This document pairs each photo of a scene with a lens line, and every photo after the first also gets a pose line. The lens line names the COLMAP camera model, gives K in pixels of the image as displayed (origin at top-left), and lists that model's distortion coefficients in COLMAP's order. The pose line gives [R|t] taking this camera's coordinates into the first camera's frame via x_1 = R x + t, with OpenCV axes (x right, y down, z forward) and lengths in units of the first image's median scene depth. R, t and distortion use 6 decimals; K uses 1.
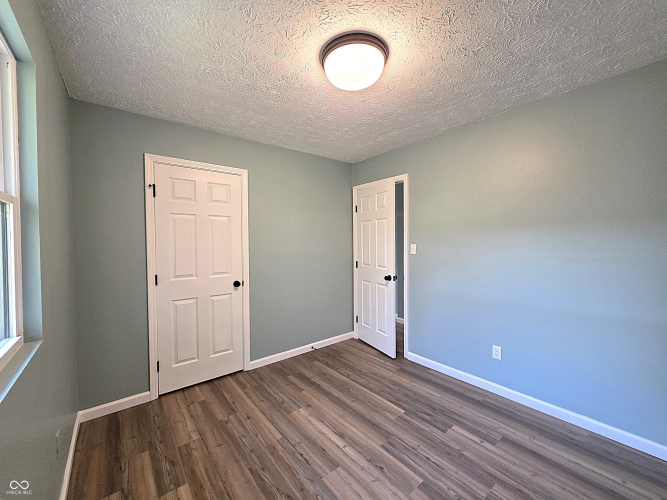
lens RADIAL K [[280.8, 0, 330.6], [0, 280.8, 247.1], [0, 0, 1]] dist [0.003056, 0.000100]
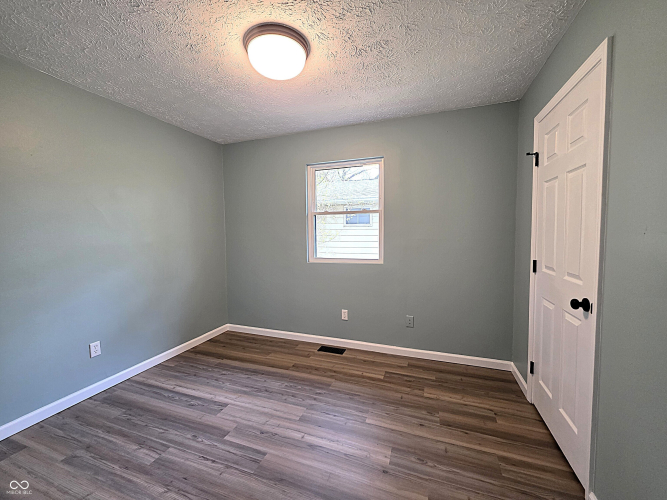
lens RADIAL K [[280.8, 0, 330.6], [0, 280.8, 247.1], [0, 0, 1]] dist [0.003056, 0.000100]
pose [[-0.863156, 0.044134, -0.503005, 0.386628], [0.007156, 0.997142, 0.075211, -0.009414], [0.504887, 0.061319, -0.861005, 1.676485]]
